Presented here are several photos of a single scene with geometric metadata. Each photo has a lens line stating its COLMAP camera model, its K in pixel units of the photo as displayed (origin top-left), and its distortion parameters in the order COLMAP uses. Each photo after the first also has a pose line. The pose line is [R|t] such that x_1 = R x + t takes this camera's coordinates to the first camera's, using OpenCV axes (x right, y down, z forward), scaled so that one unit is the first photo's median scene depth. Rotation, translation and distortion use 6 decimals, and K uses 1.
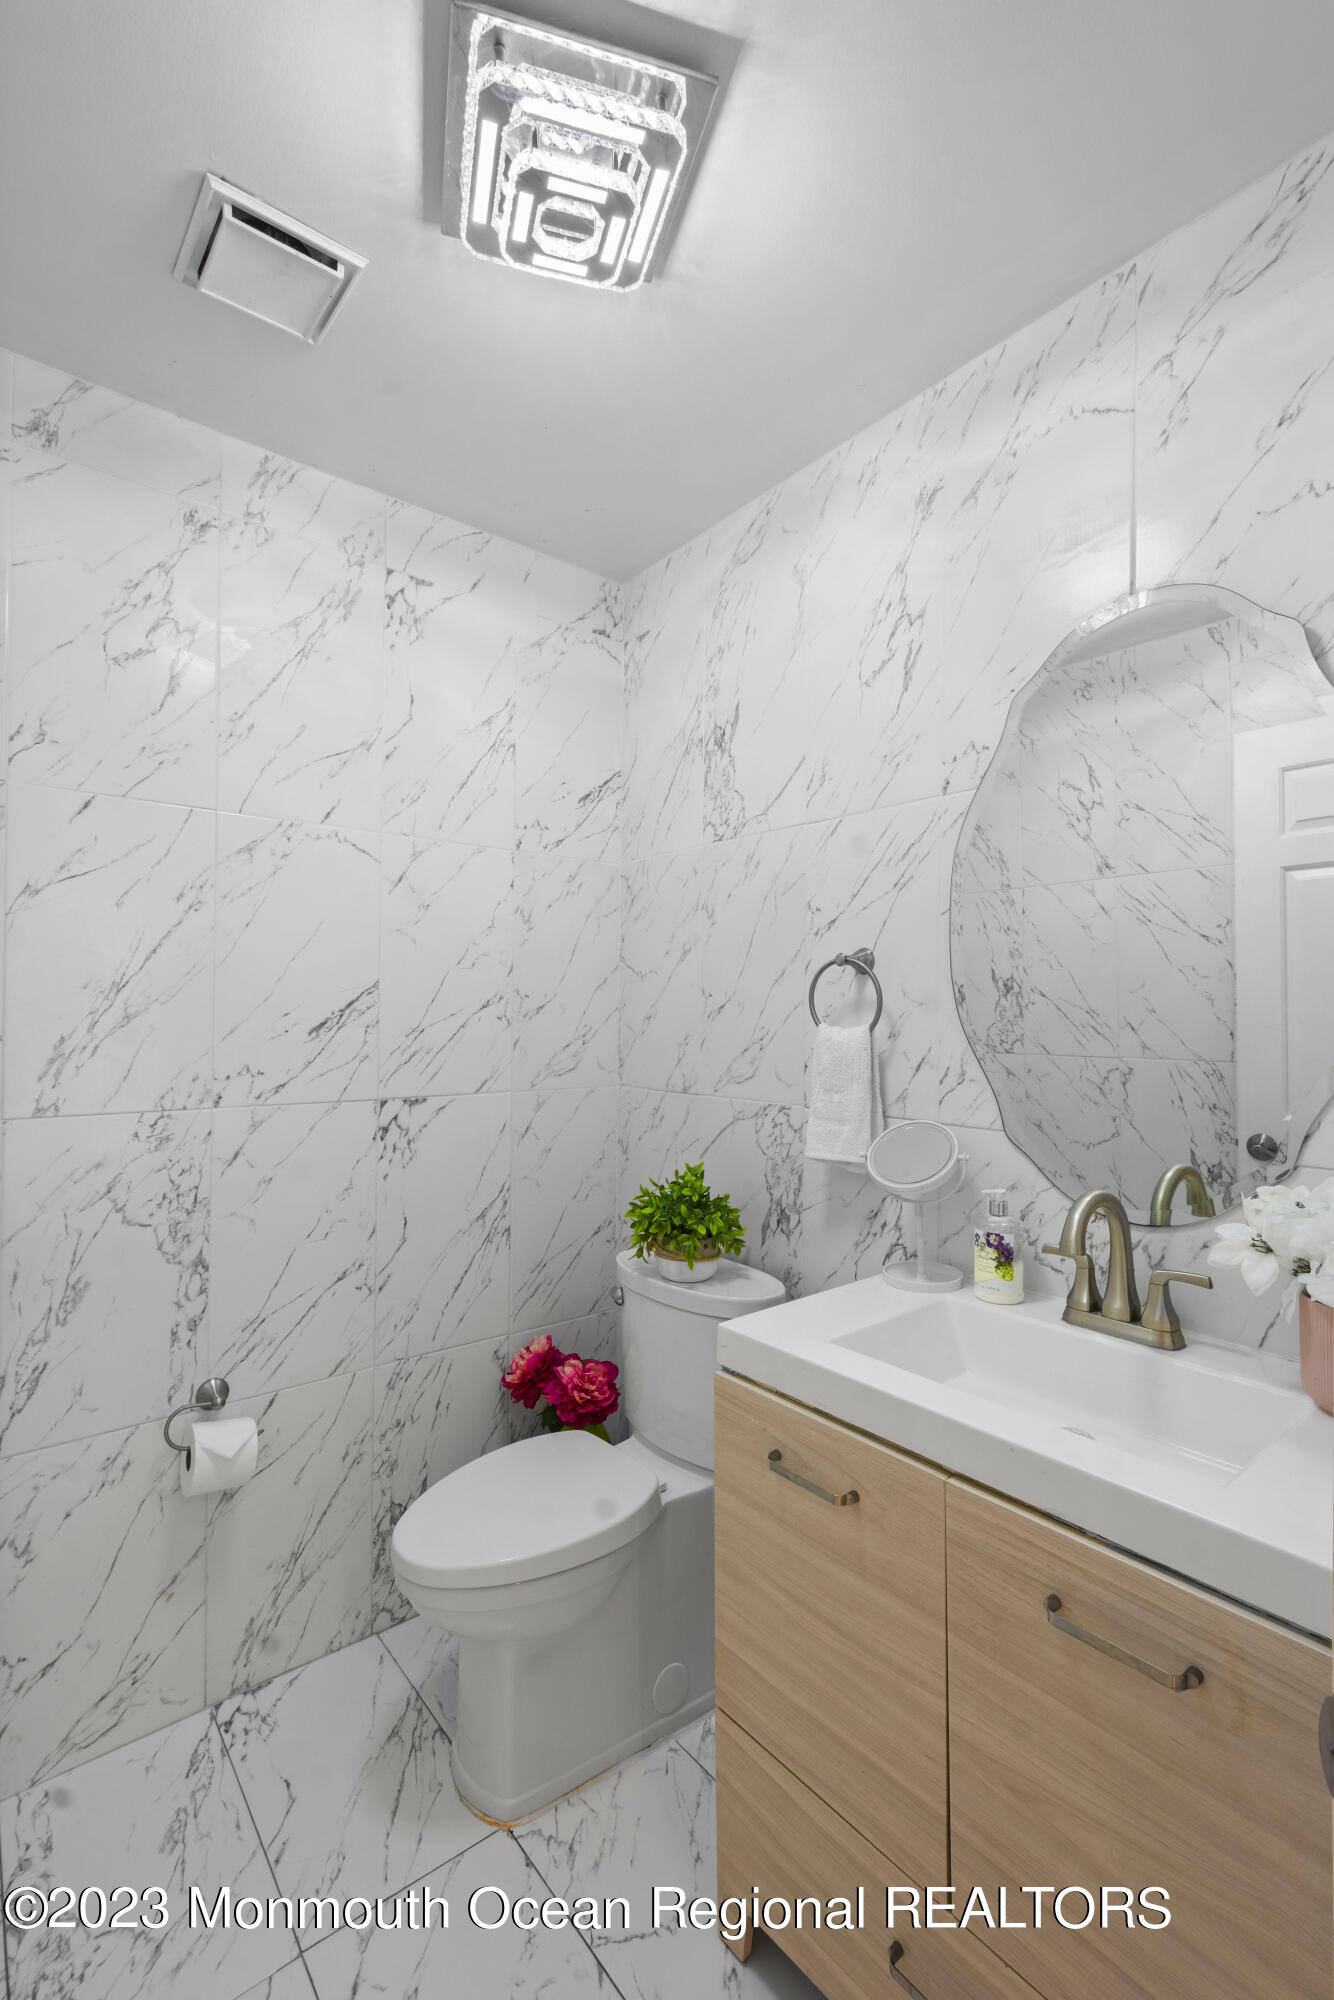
lens RADIAL K [[903.0, 0, 679.4], [0, 903.0, 1002.5], [0, 0, 1]] dist [0.002406, -0.001088]
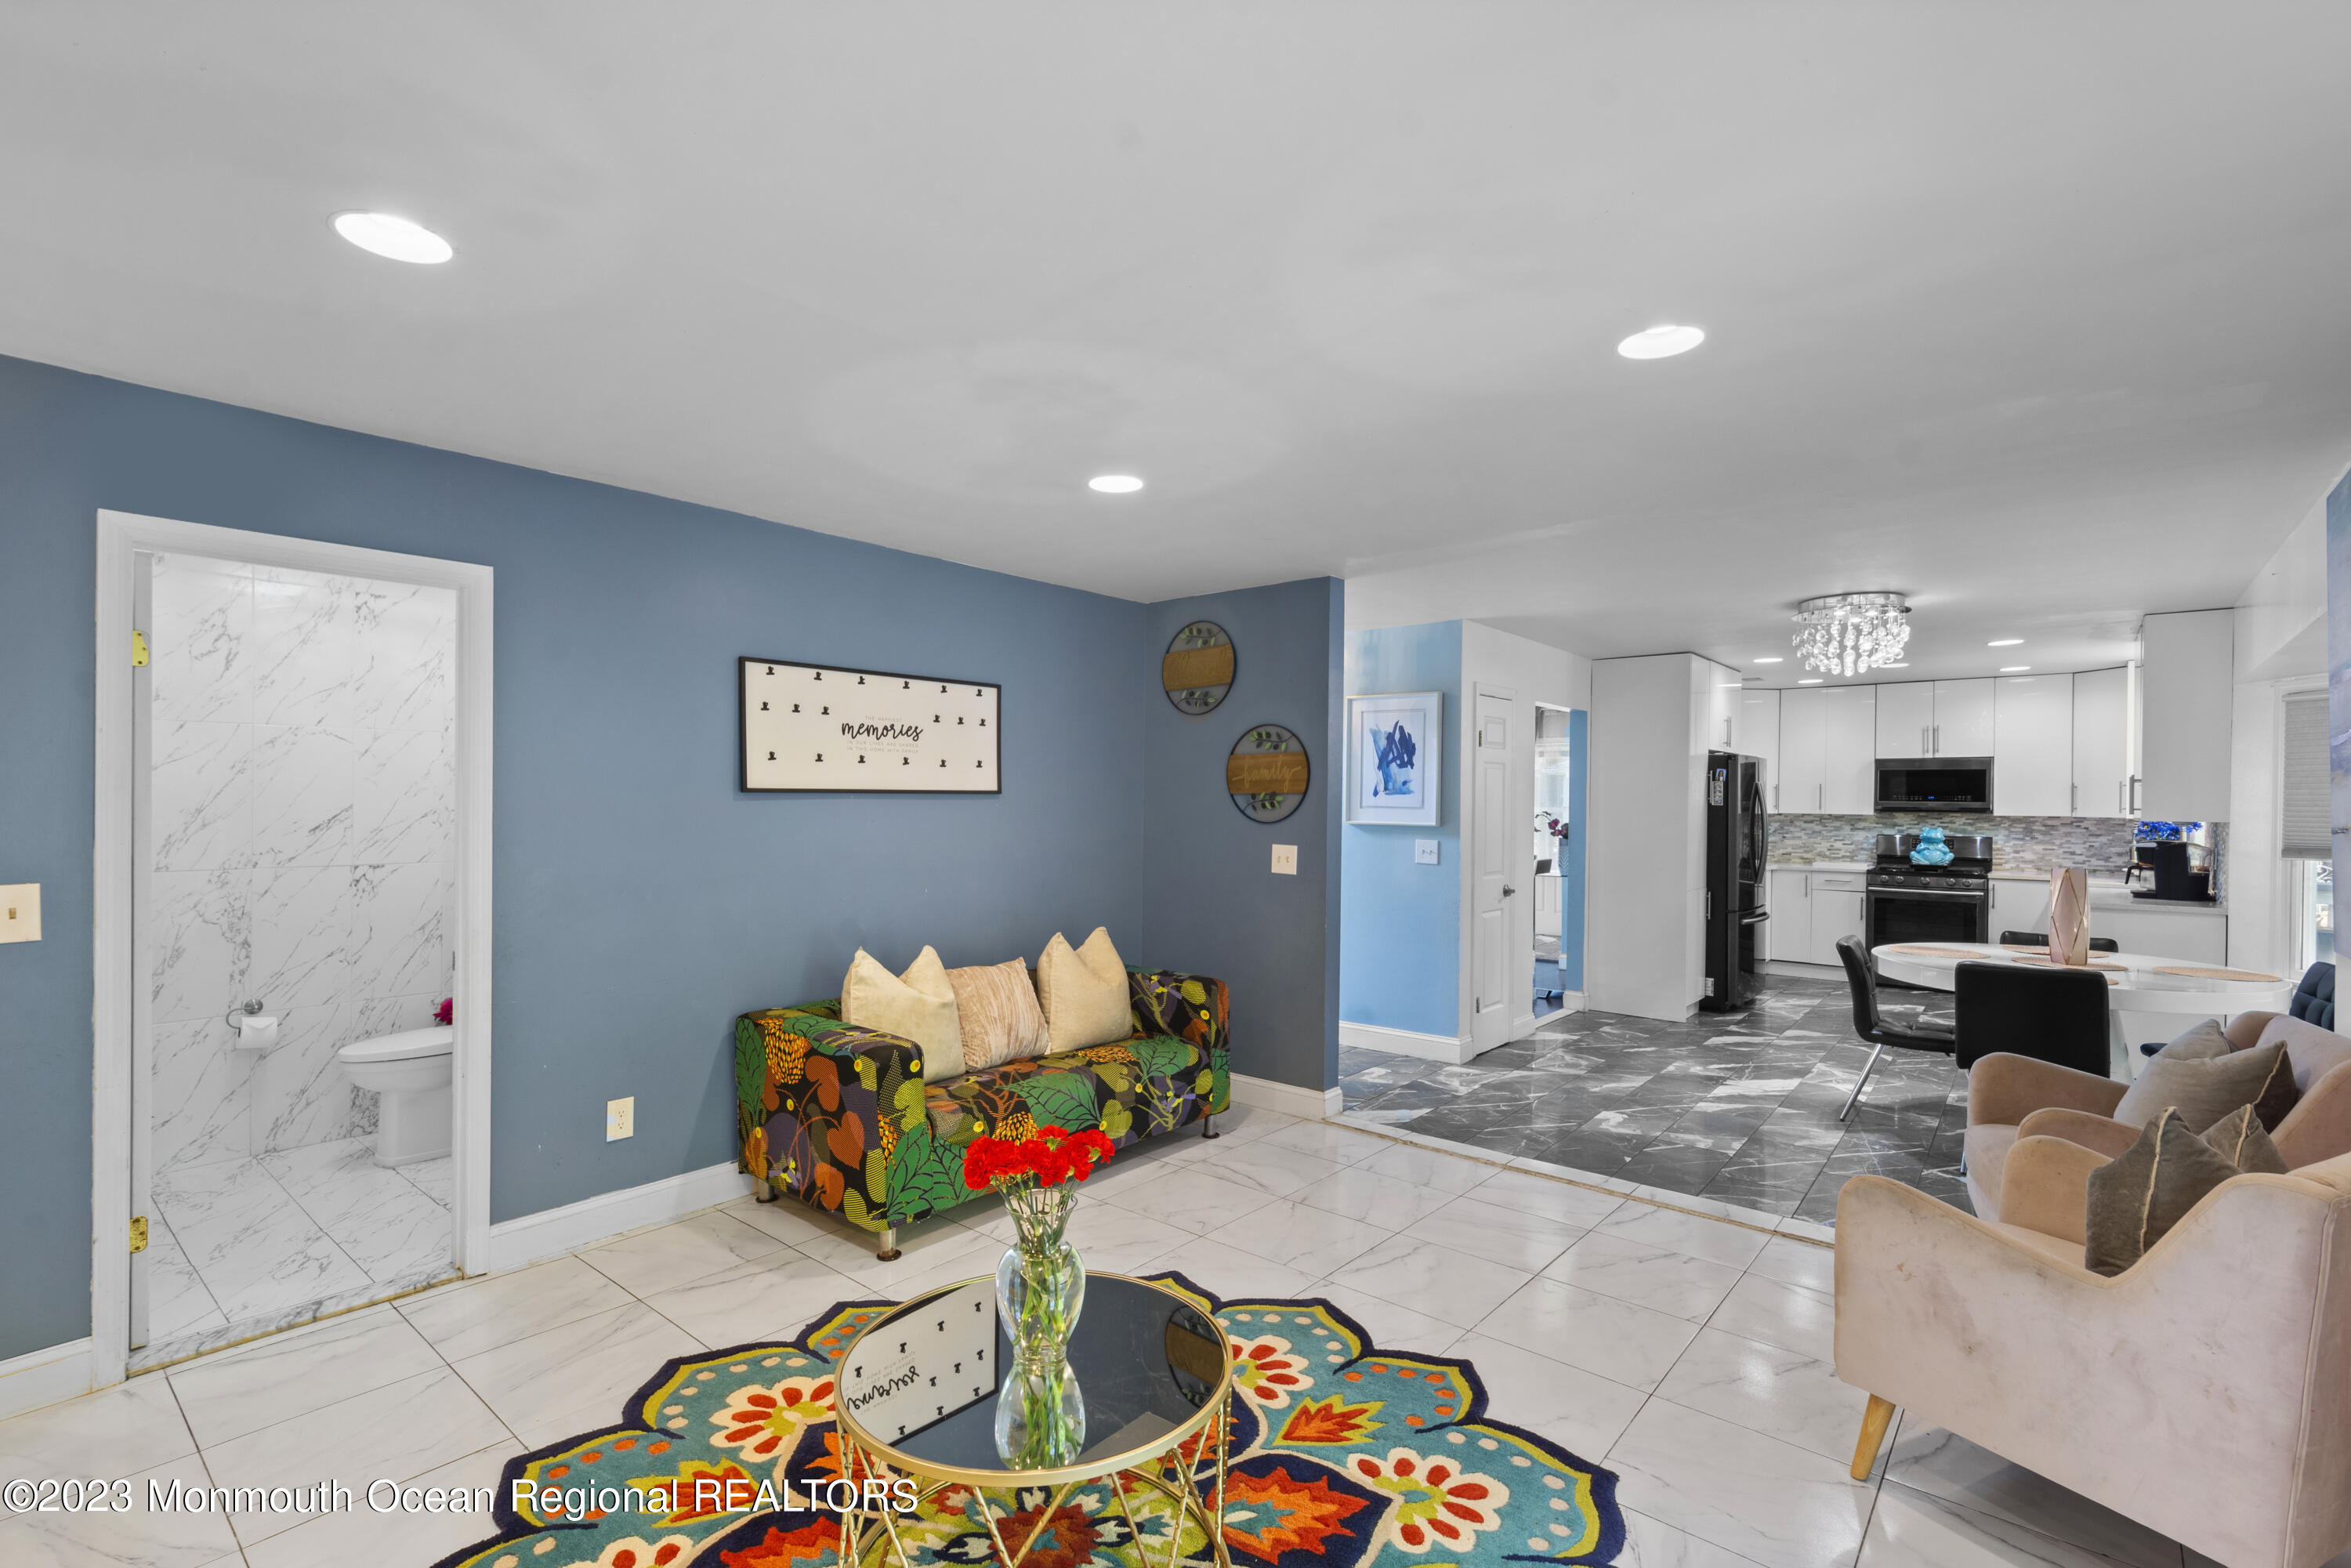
lens RADIAL K [[1061.5, 0, 1163.6], [0, 1061.5, 800.6], [0, 0, 1]] dist [0.002406, -0.001088]
pose [[0.983180, 0.004240, 0.182592, 1.068044], [-0.007946, 0.999777, 0.019566, -0.100564], [-0.182468, -0.020688, 0.982994, -1.733543]]
